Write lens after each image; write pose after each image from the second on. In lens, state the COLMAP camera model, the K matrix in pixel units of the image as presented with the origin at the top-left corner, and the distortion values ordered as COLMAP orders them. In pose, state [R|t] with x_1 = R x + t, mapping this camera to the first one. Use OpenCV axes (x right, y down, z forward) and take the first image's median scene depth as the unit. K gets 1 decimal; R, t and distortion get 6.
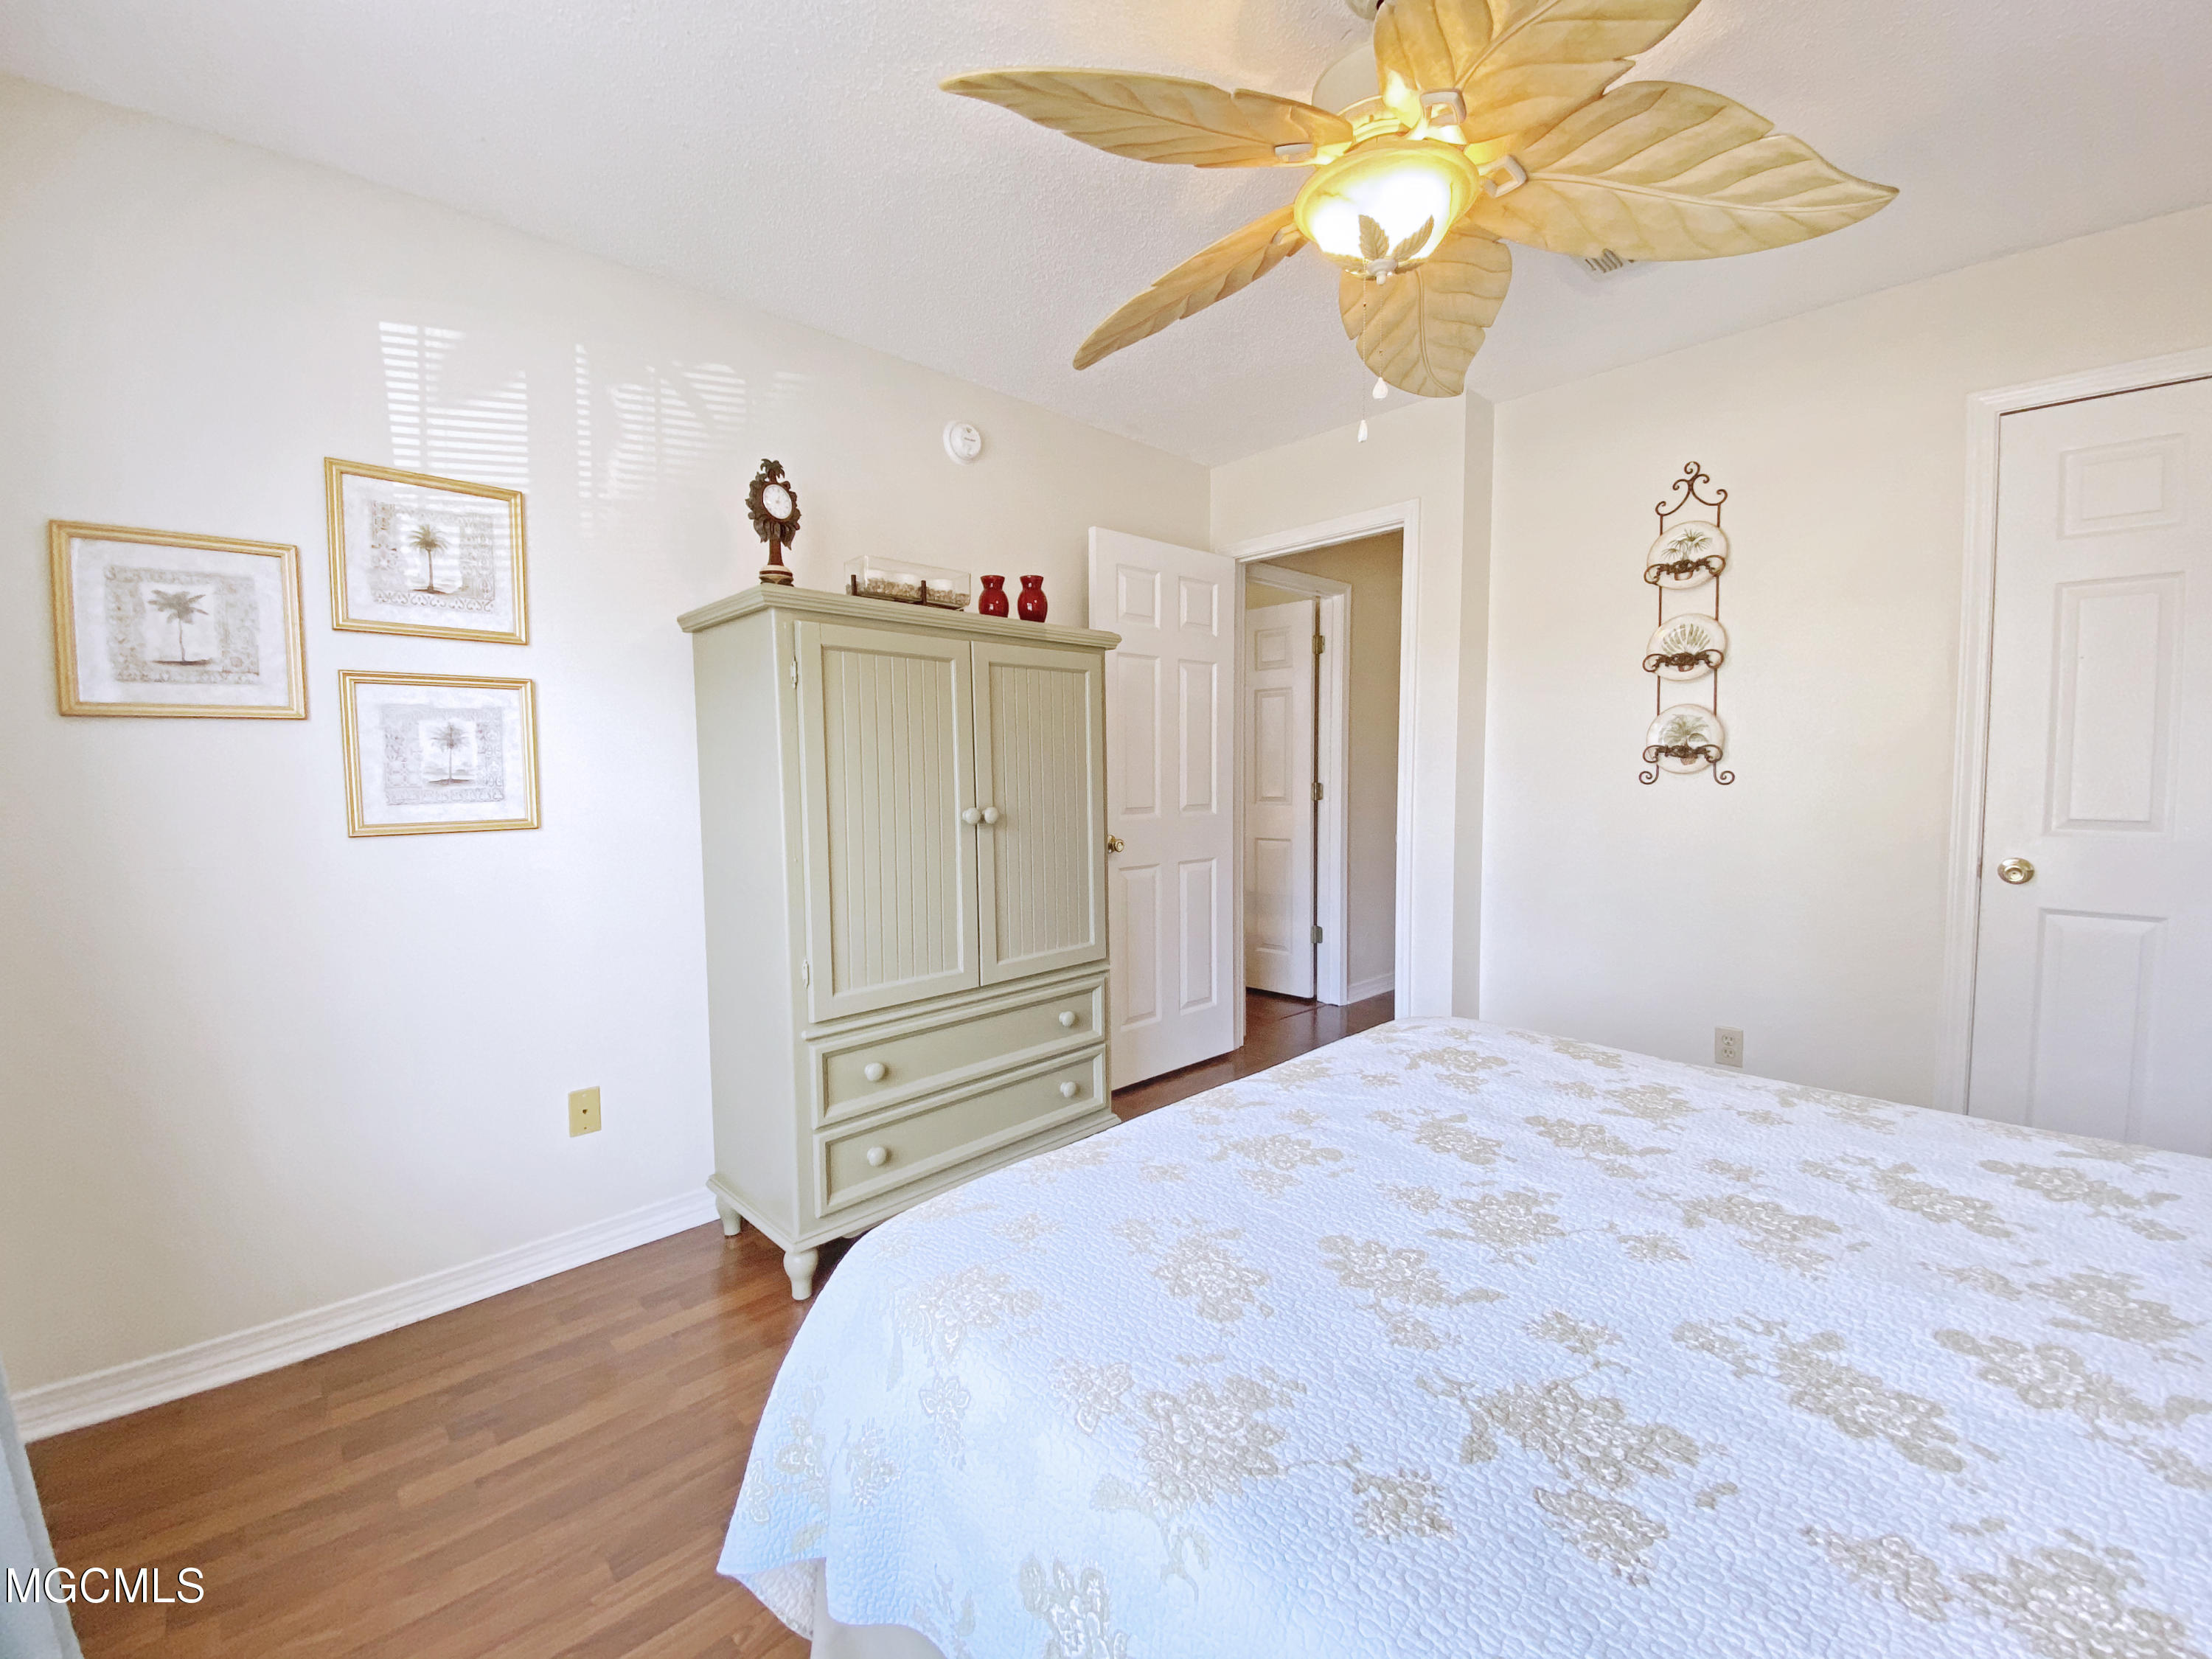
lens RADIAL K [[887.2, 0, 1103.6], [0, 887.2, 830.1], [0, 0, 1]] dist [0.039953, -0.029646]
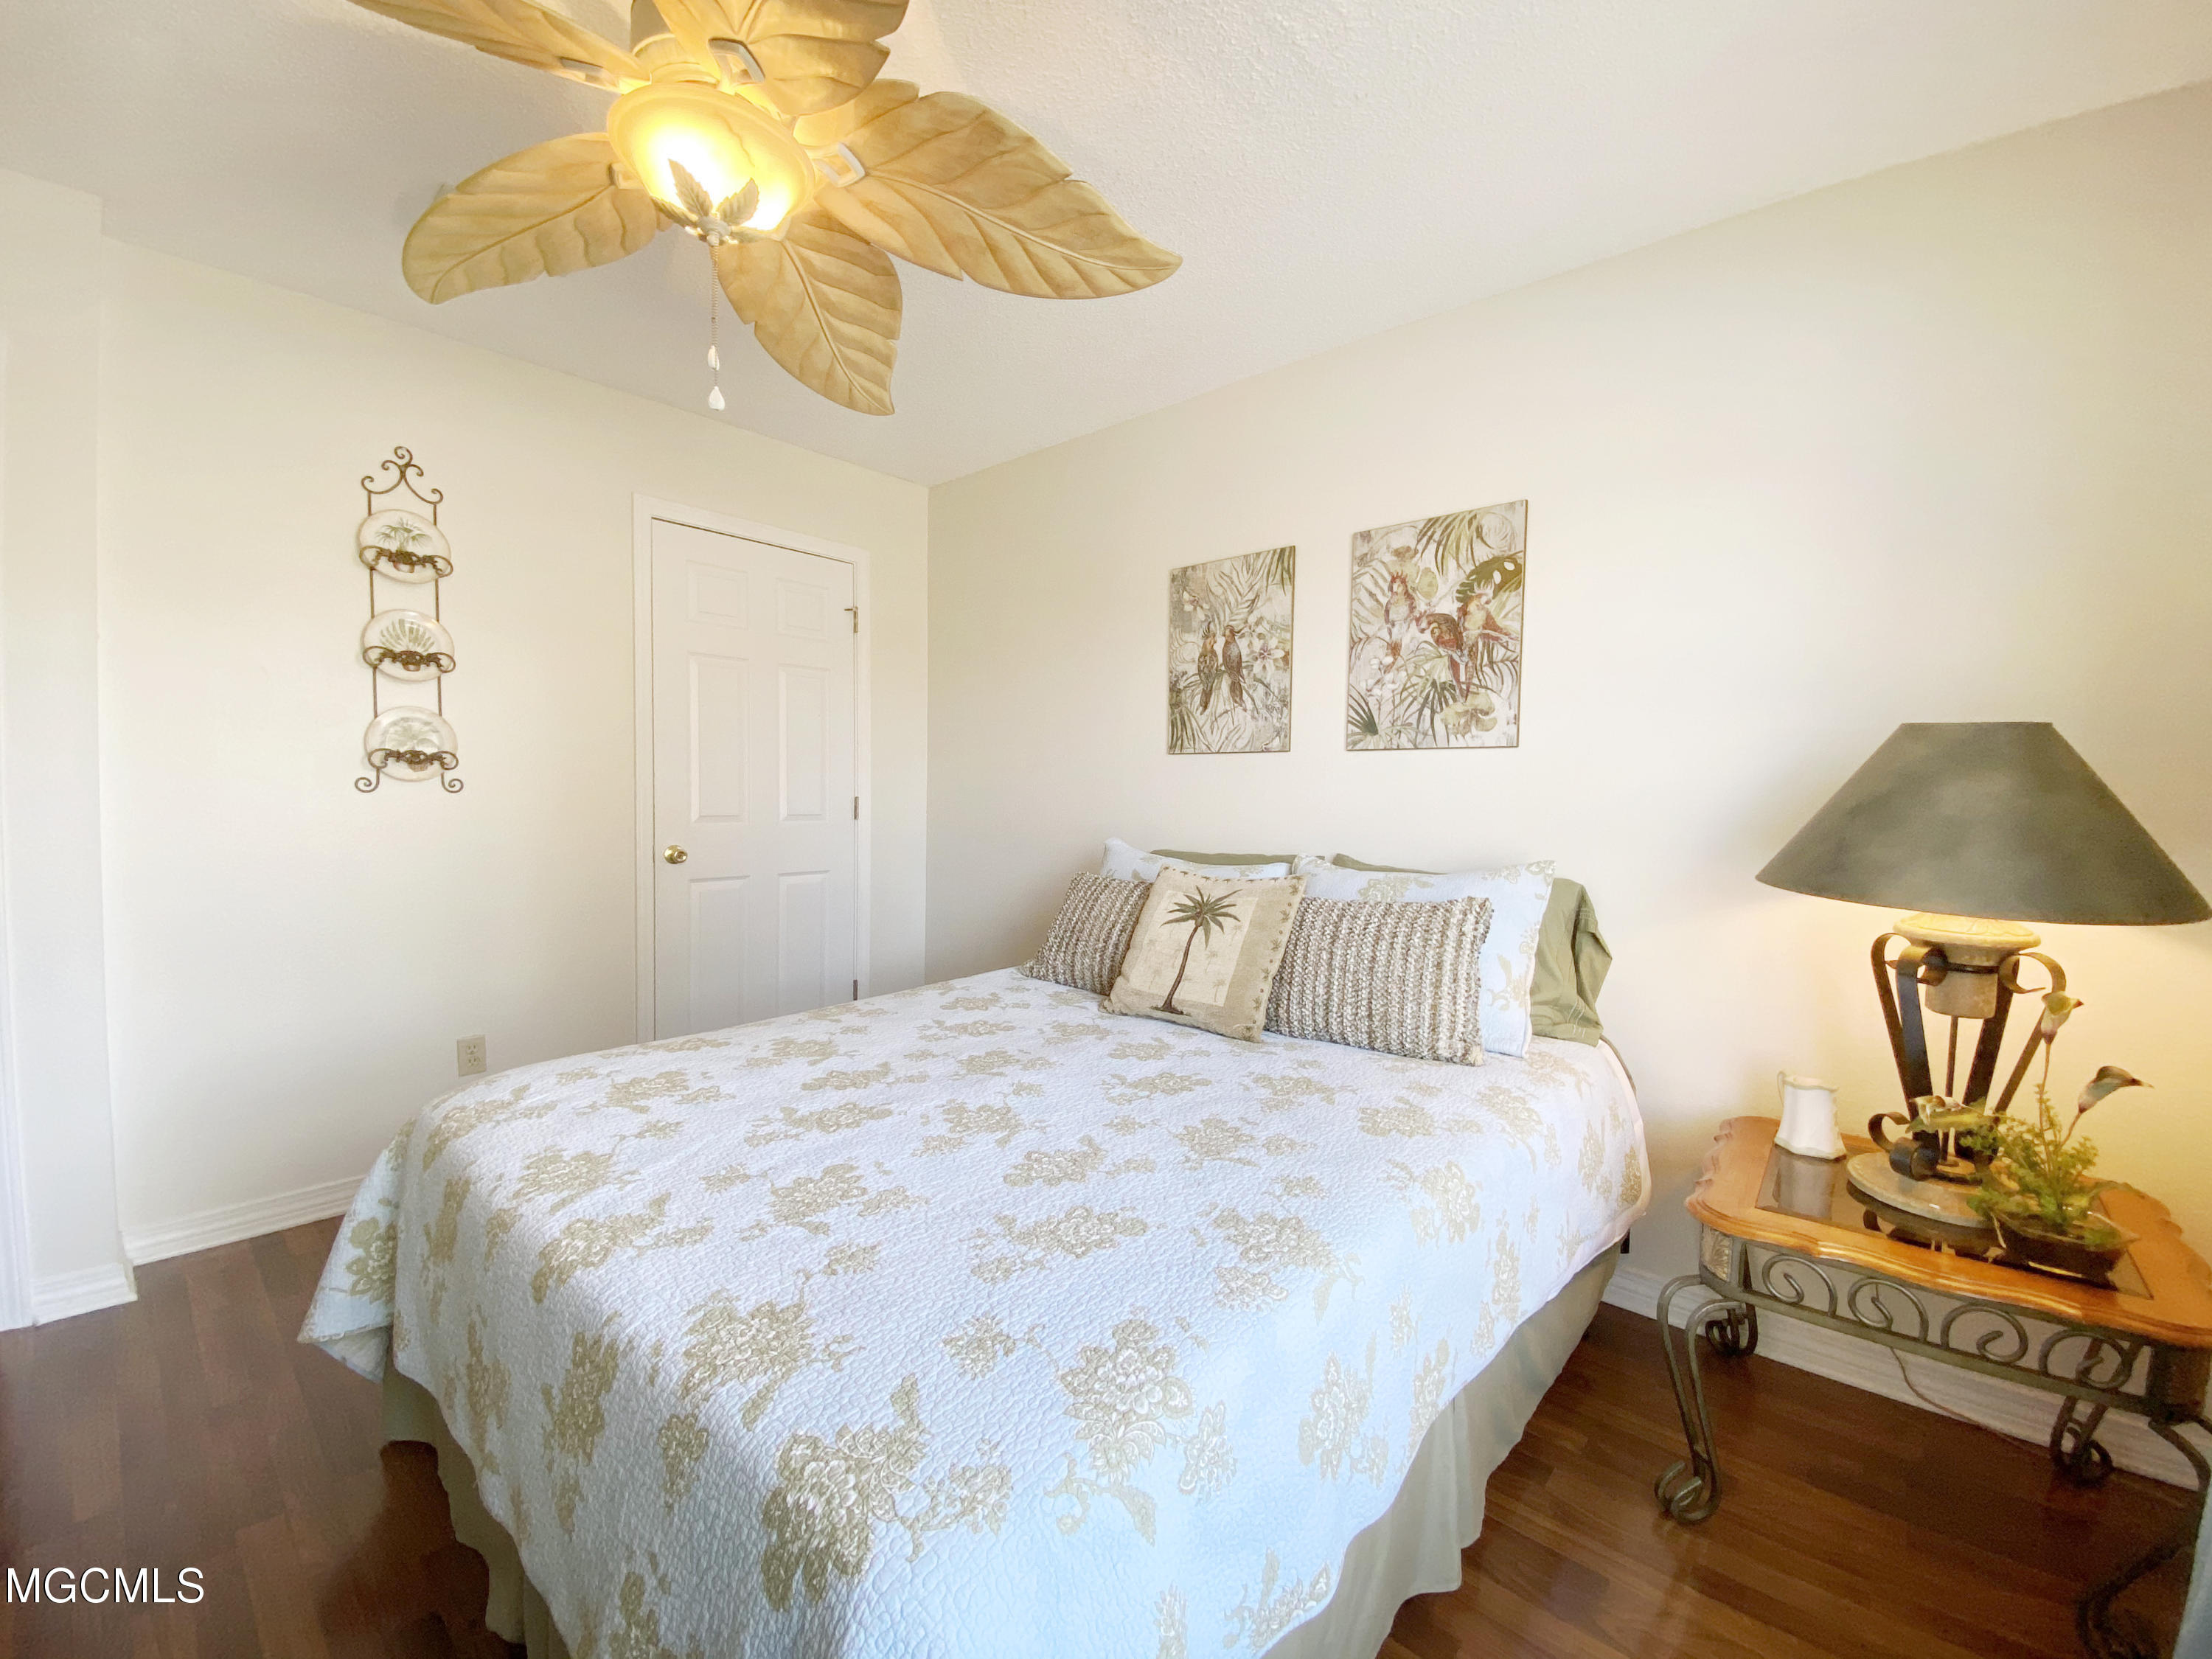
lens RADIAL K [[887.2, 0, 1103.6], [0, 887.2, 830.1], [0, 0, 1]] dist [0.039953, -0.029646]
pose [[-0.077681, -0.041254, 0.996124, -0.657154], [0.055190, 0.997434, 0.045612, -0.029707], [-0.995449, 0.058520, -0.075205, 0.700944]]
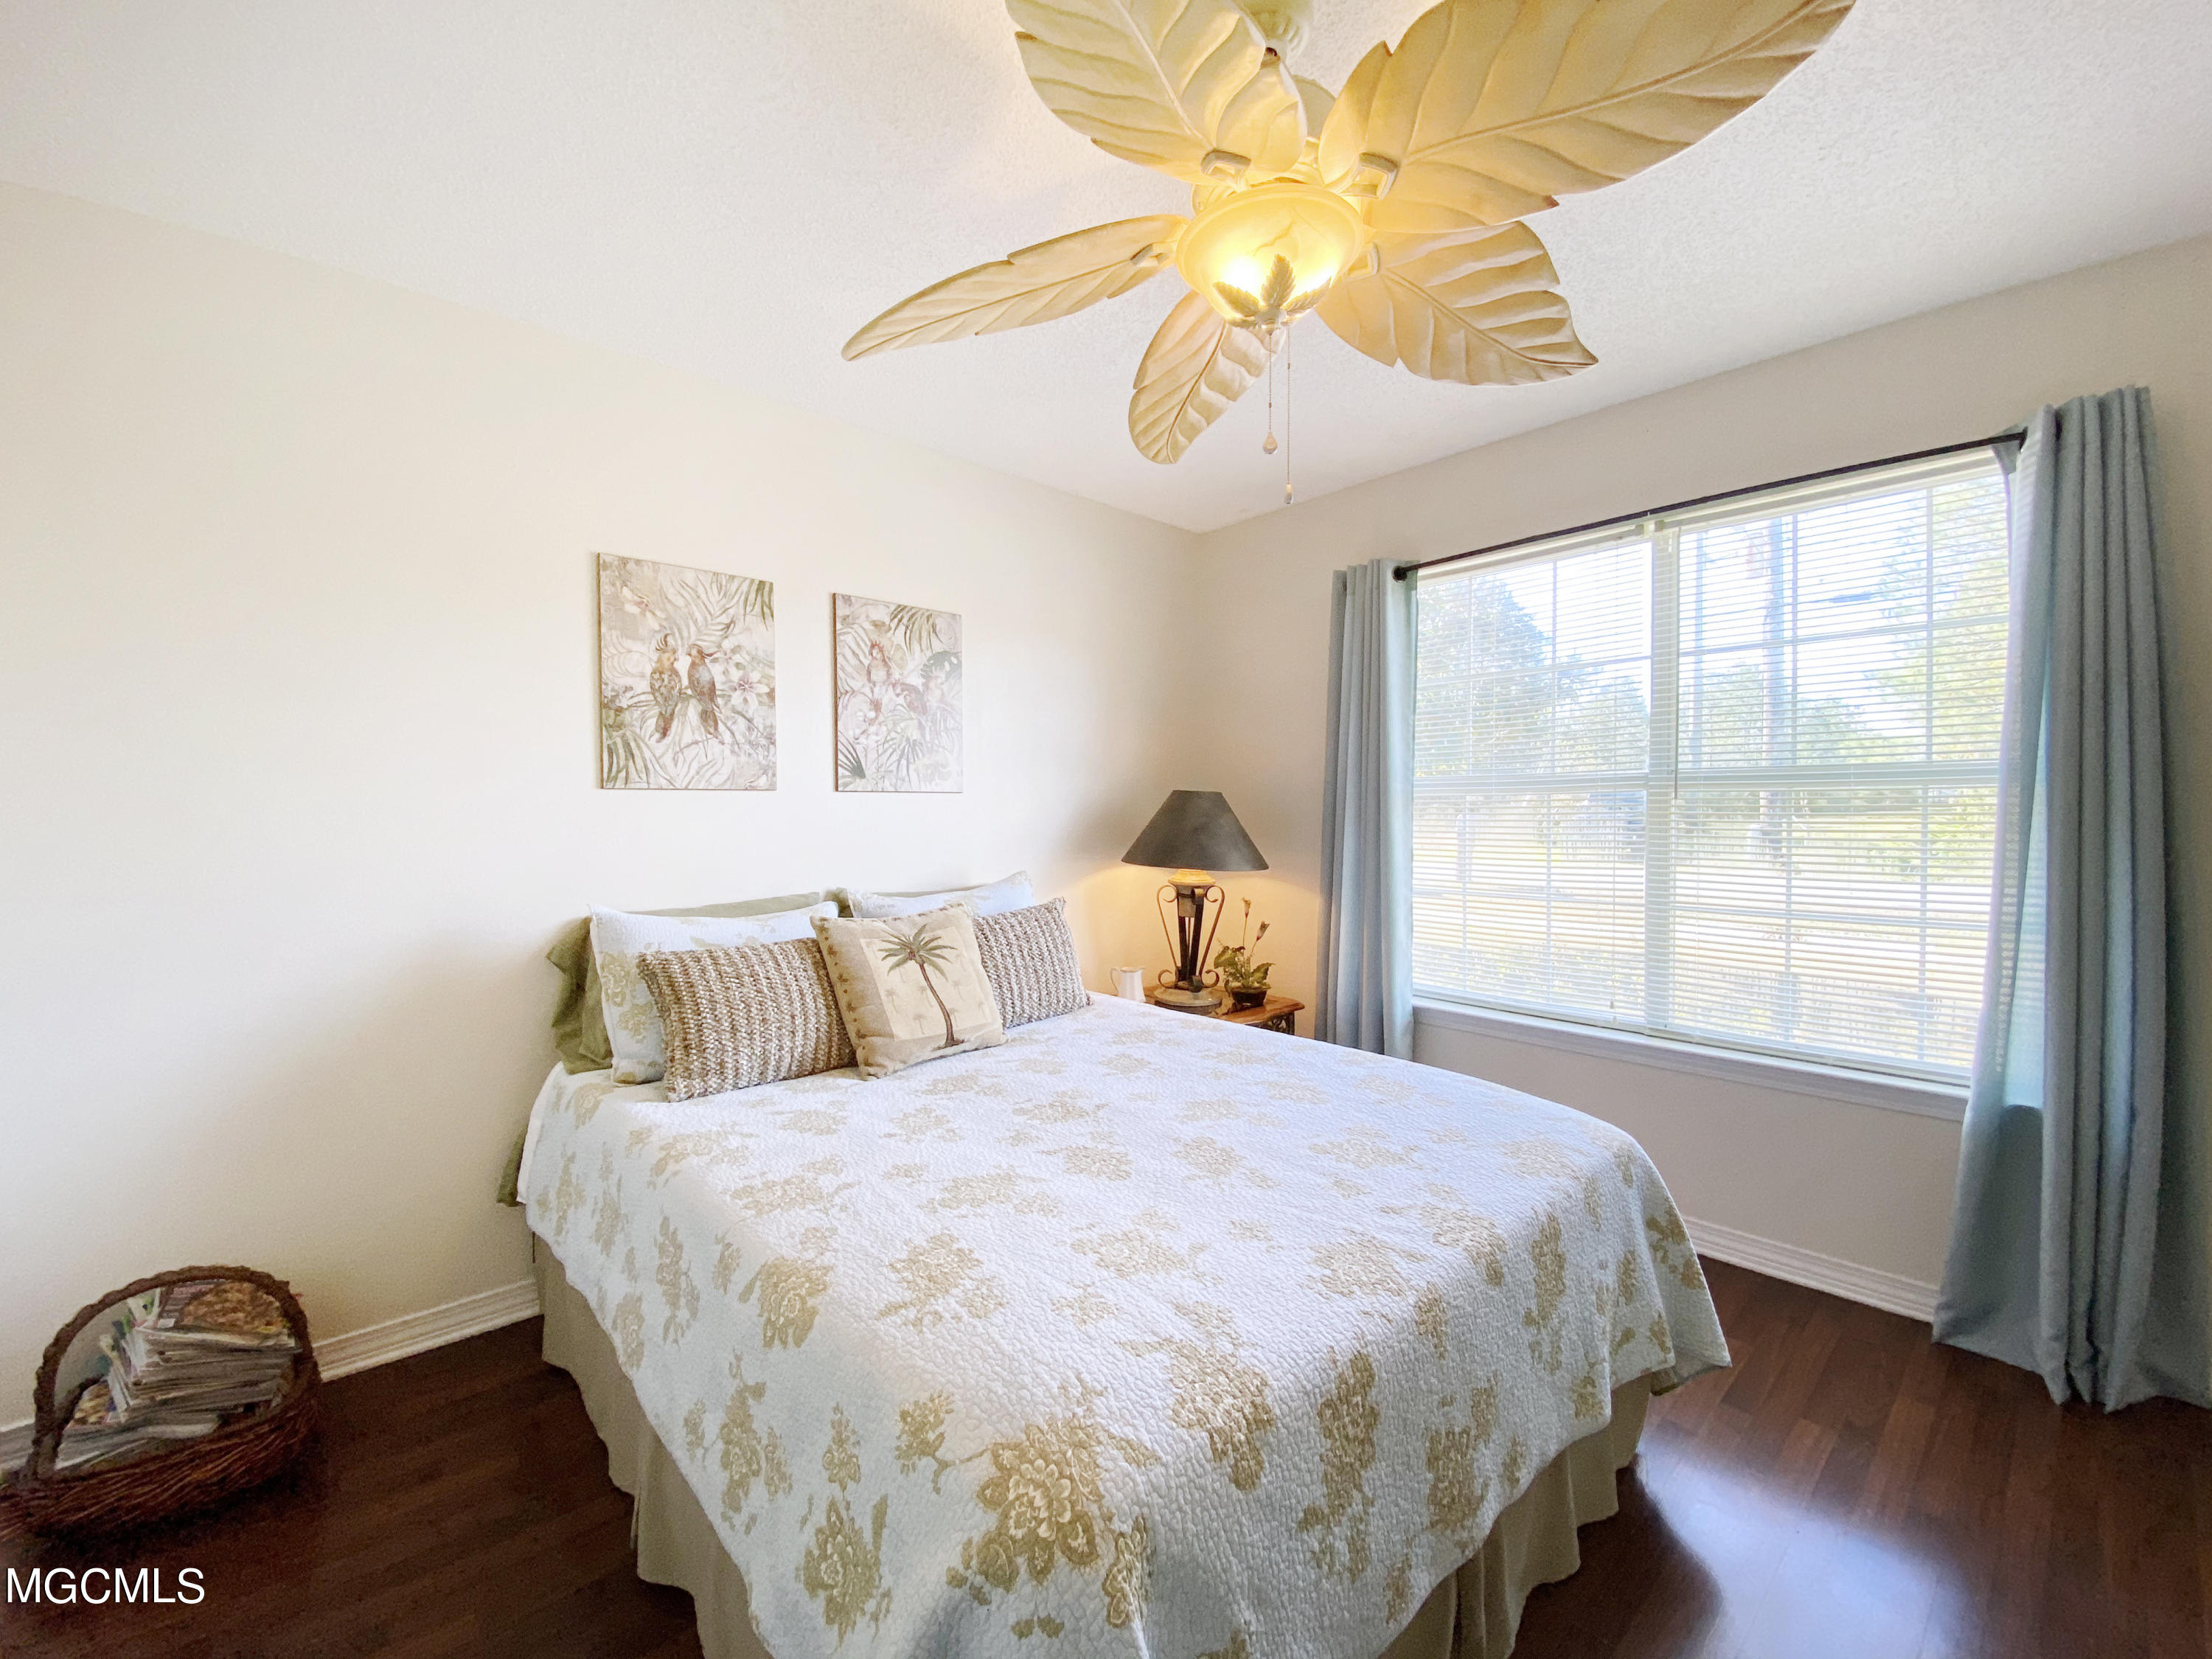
lens RADIAL K [[898.1, 0, 1106.0], [0, 898.1, 829.5], [0, 0, 1]] dist [-0.000568, -0.000439]
pose [[-0.999965, 0.006236, 0.005644, 0.490210], [0.006741, 0.995516, 0.094353, -0.177403], [-0.005031, 0.094388, -0.995523, 2.009194]]
